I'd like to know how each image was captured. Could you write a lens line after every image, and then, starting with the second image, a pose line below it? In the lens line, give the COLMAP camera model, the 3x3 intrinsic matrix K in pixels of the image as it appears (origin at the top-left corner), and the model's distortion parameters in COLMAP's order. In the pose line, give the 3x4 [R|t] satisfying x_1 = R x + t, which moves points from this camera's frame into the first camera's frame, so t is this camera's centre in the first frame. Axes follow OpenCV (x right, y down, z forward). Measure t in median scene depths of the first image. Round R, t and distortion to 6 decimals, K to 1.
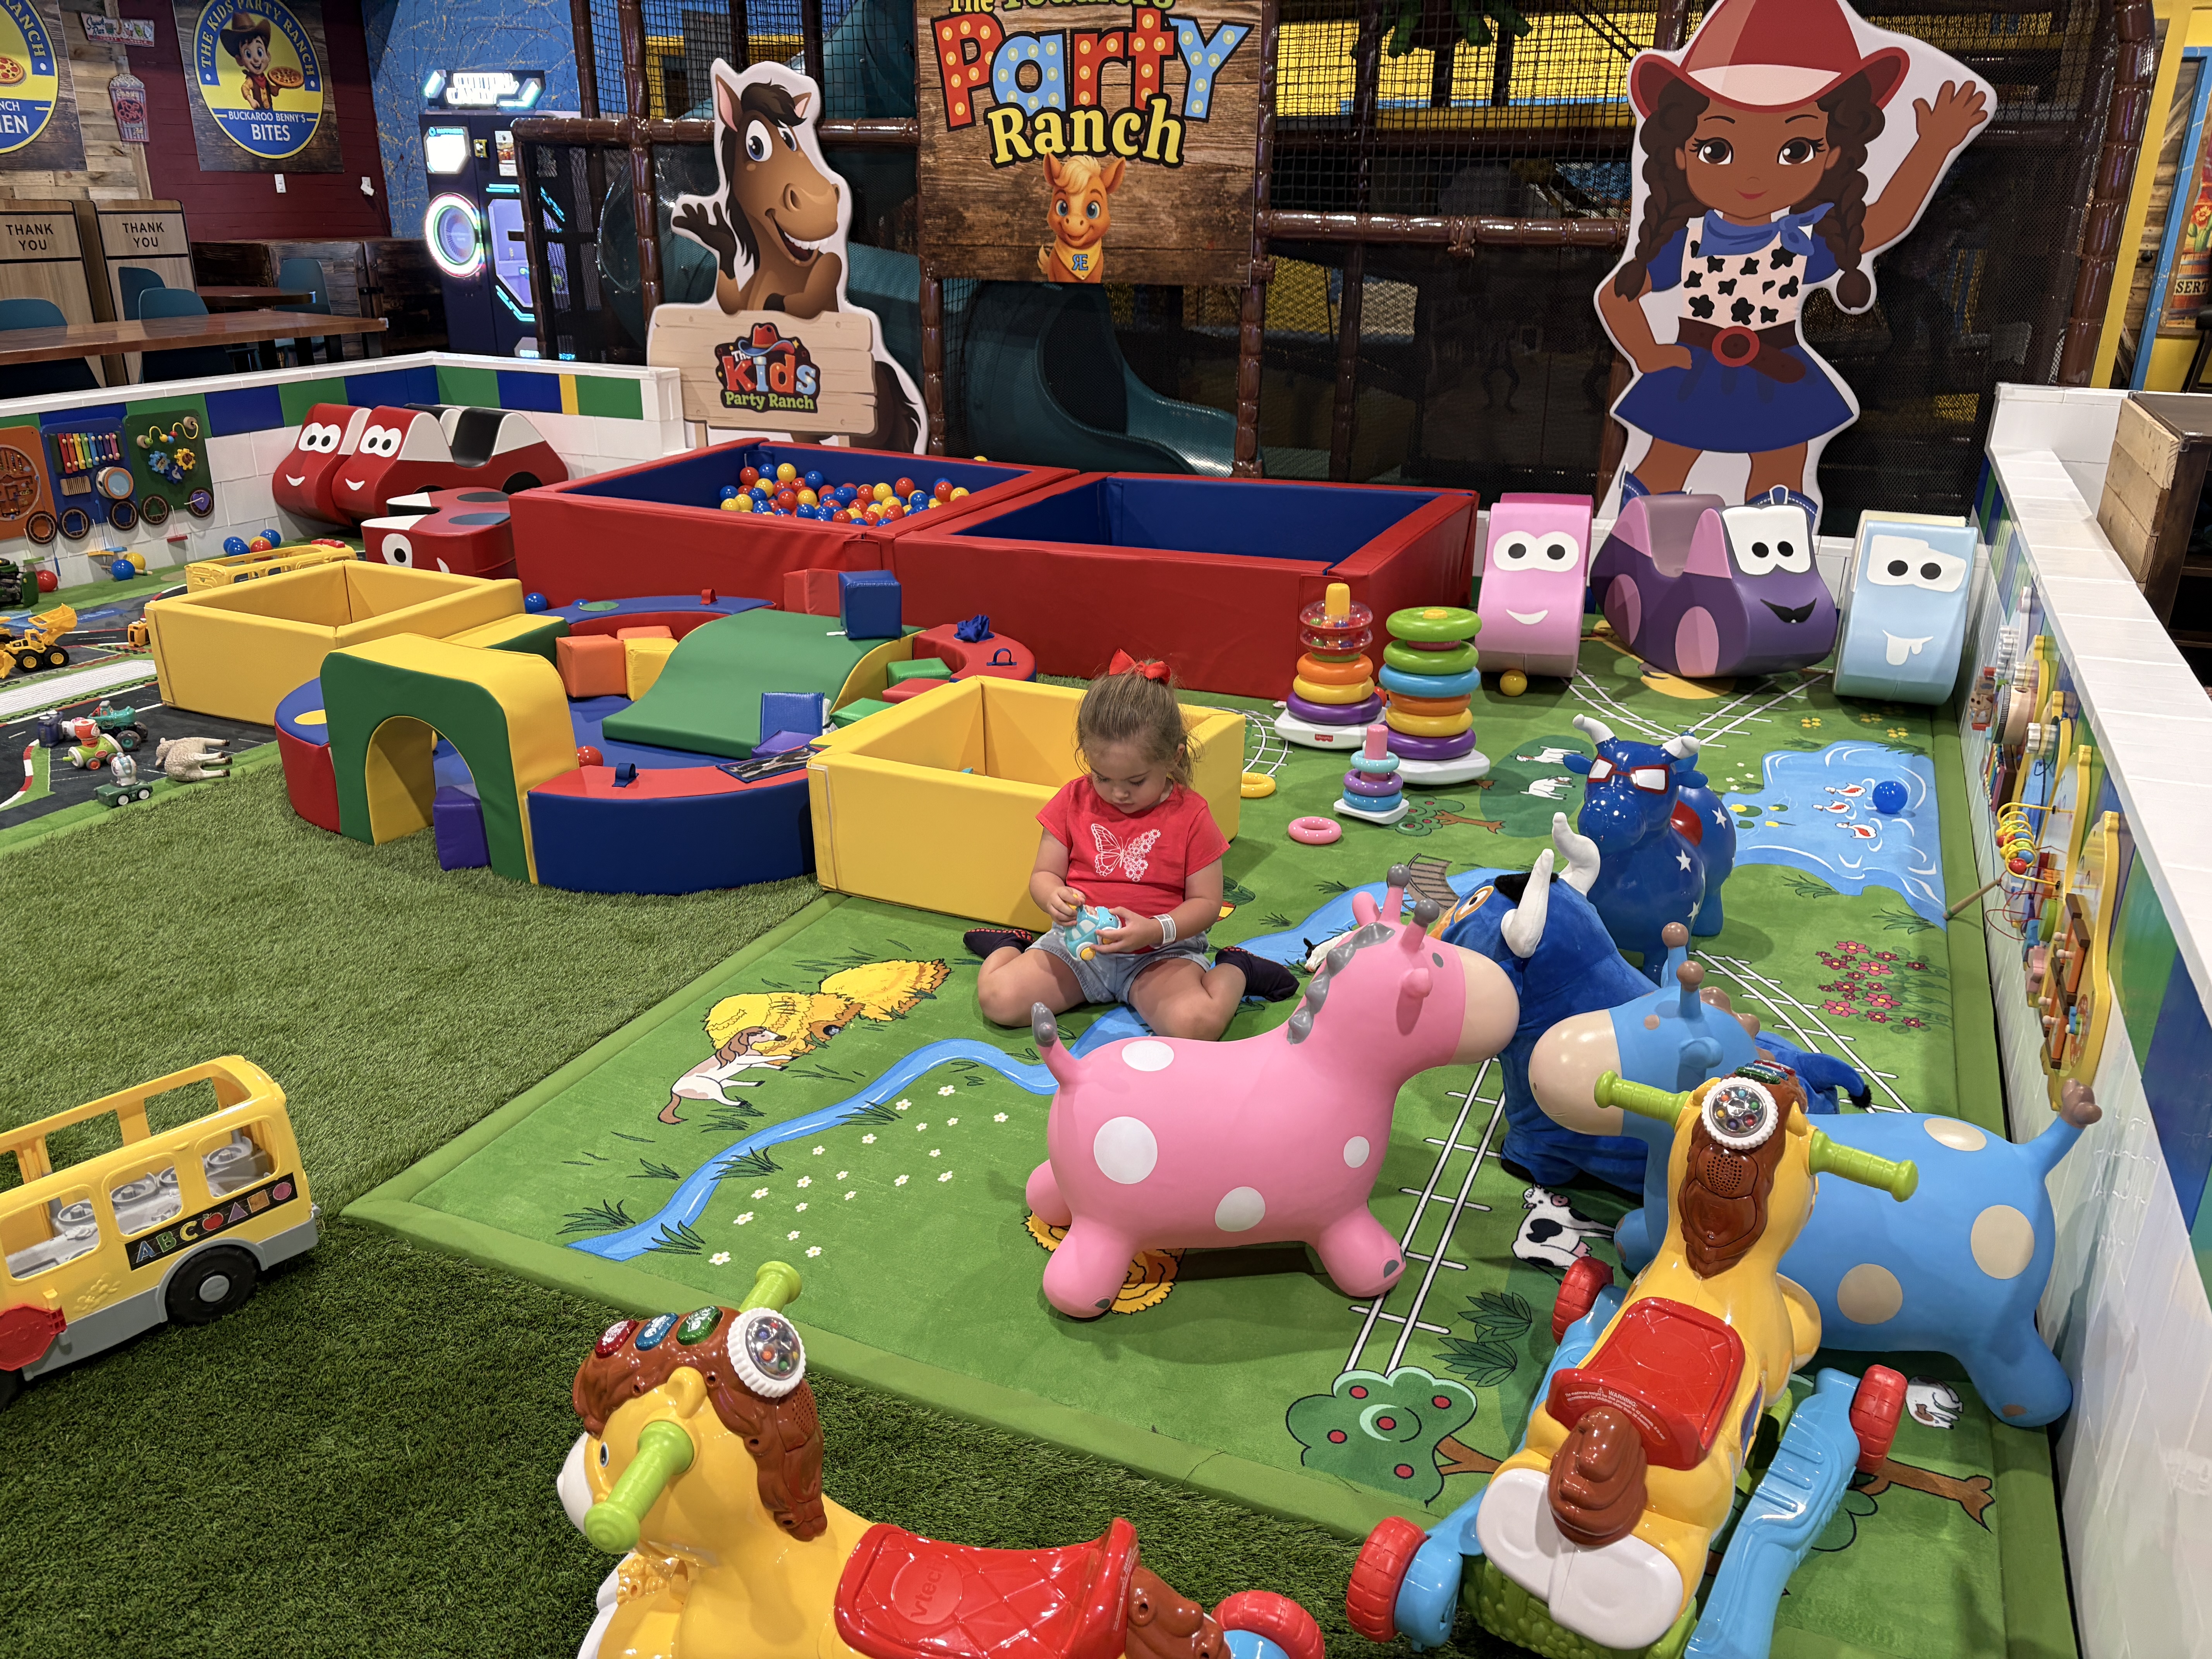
lens RADIAL K [[1682.8, 0, 1106.0], [0, 1682.8, 829.5], [0, 0, 1]] dist [0.061929, -0.057688]
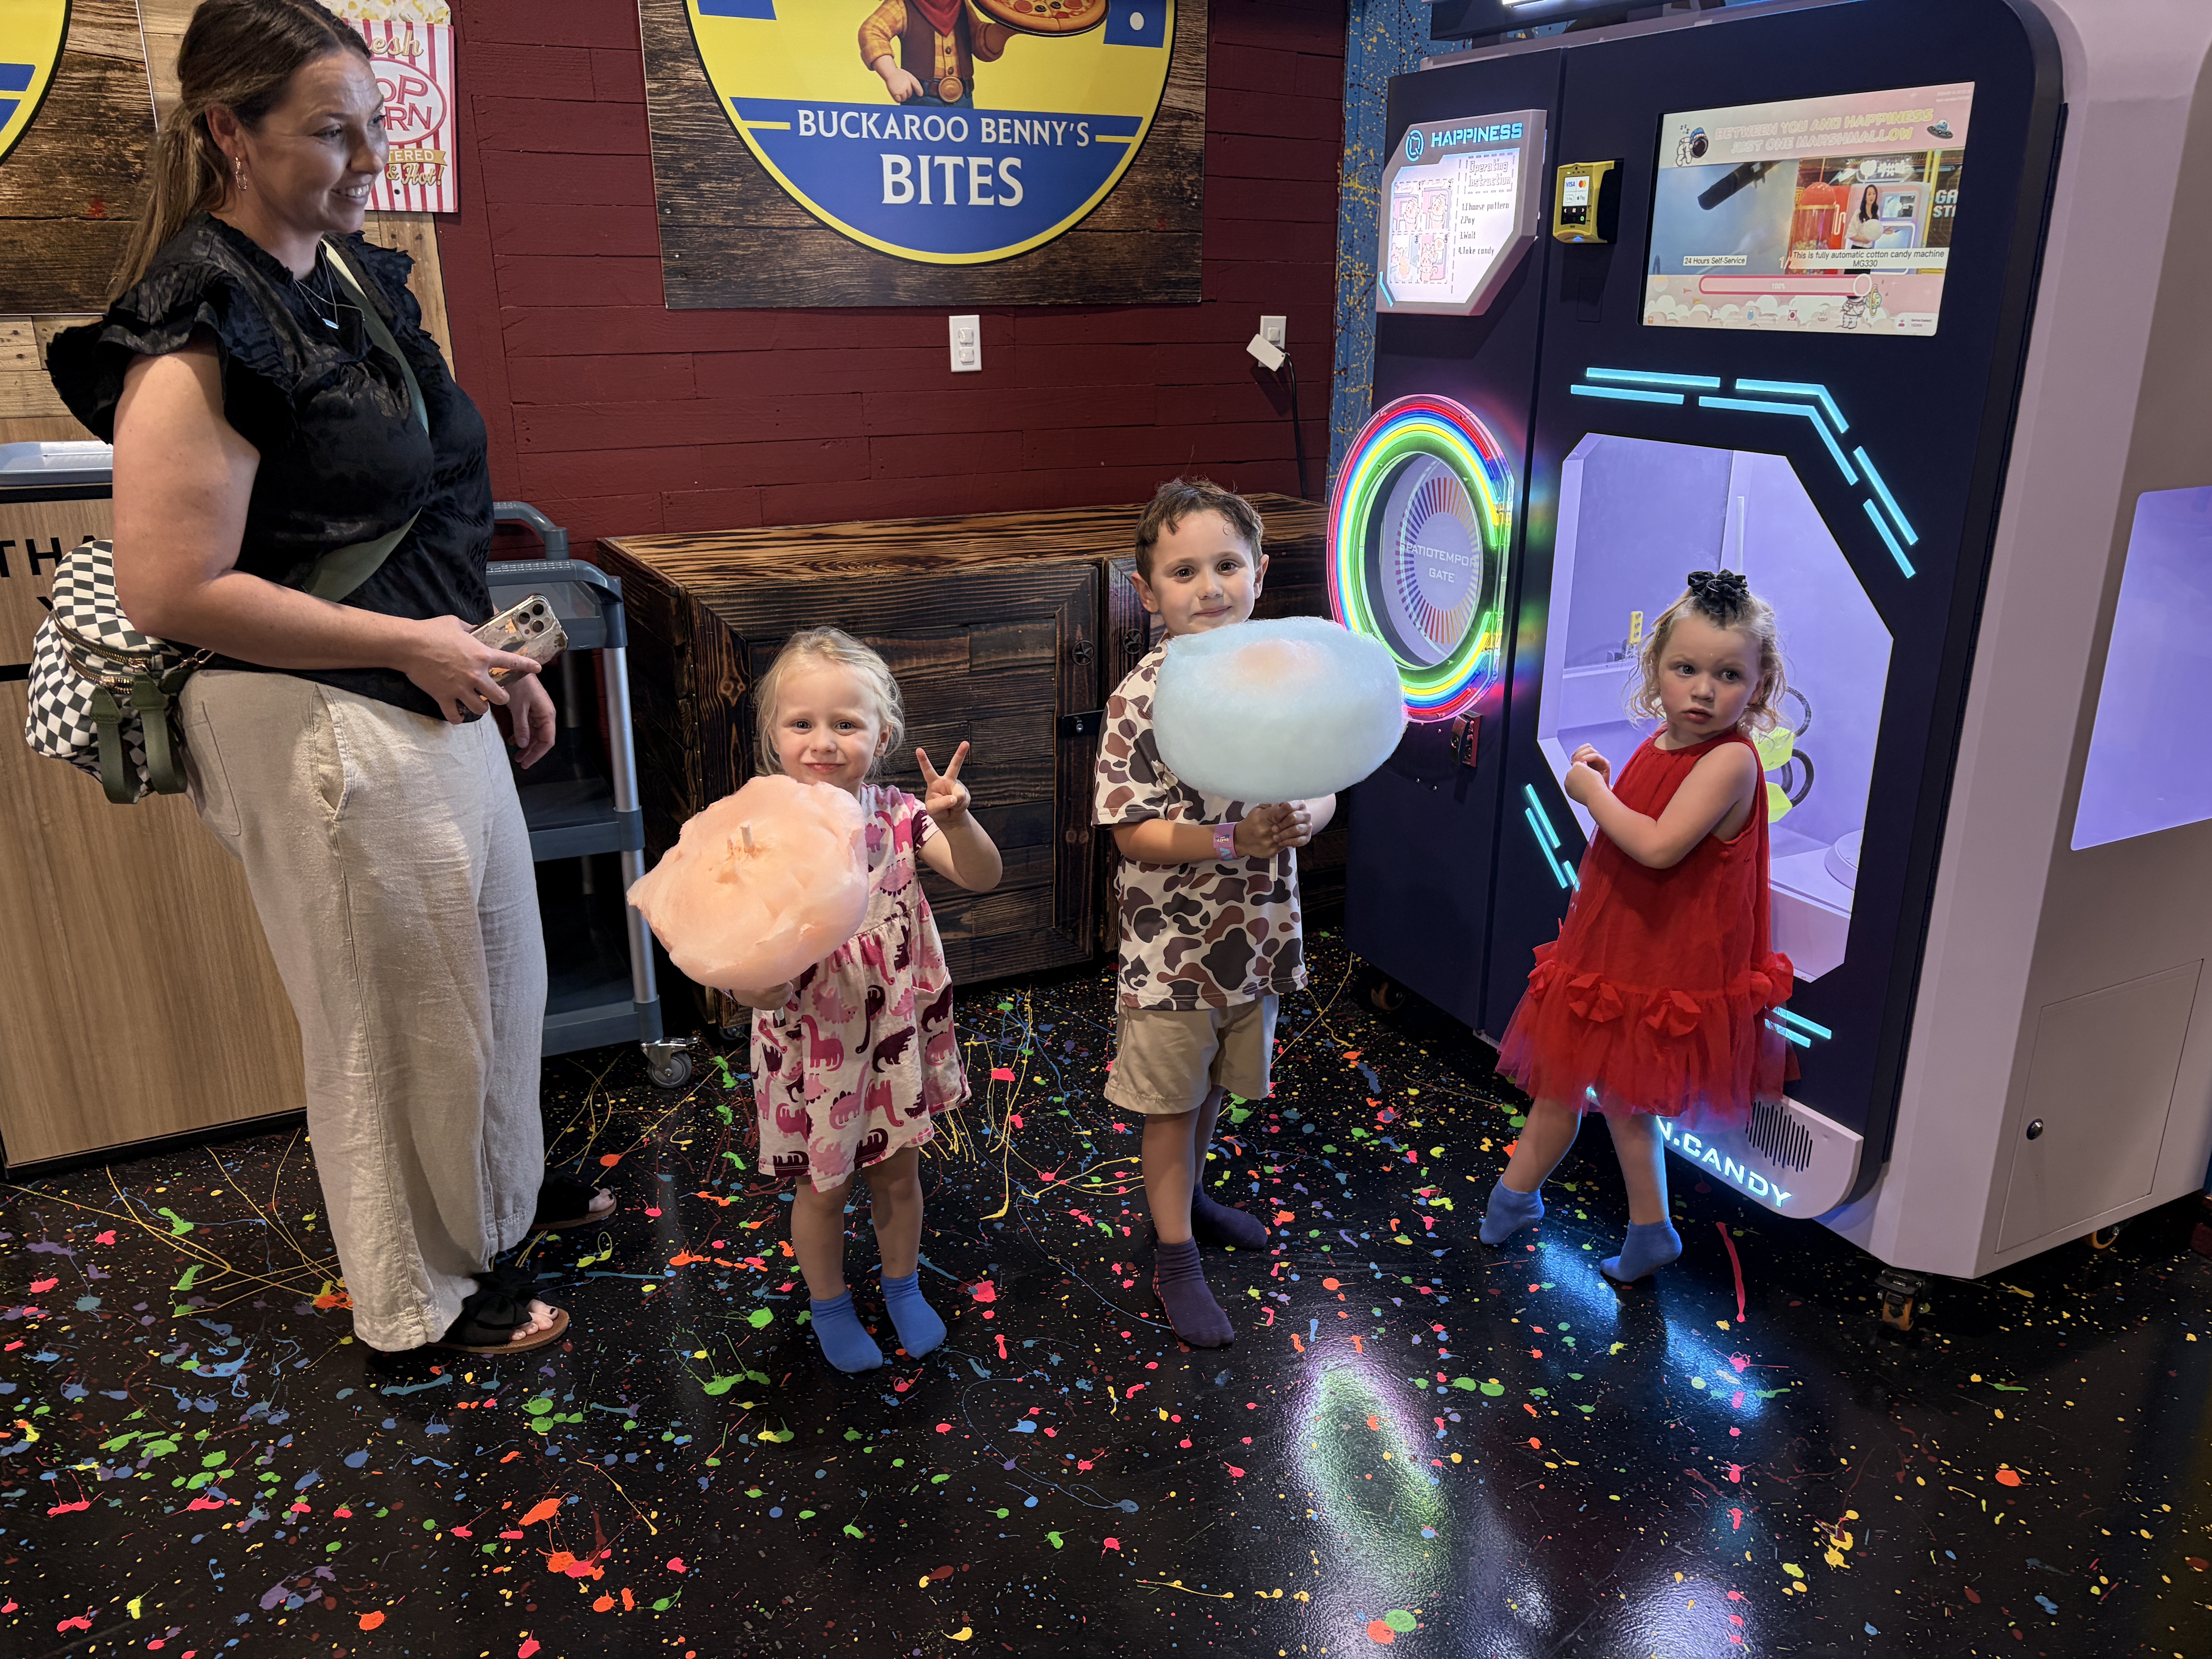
lens RADIAL K [[1682.8, 0, 1106.0], [0, 1682.8, 829.5], [0, 0, 1]] dist [0.061929, -0.057688]
pose [[0.782670, 0.189989, -0.592733, -0.483933], [-0.216090, 0.975986, 0.027499, -0.561852], [0.583723, 0.106561, 0.804930, 1.426317]]
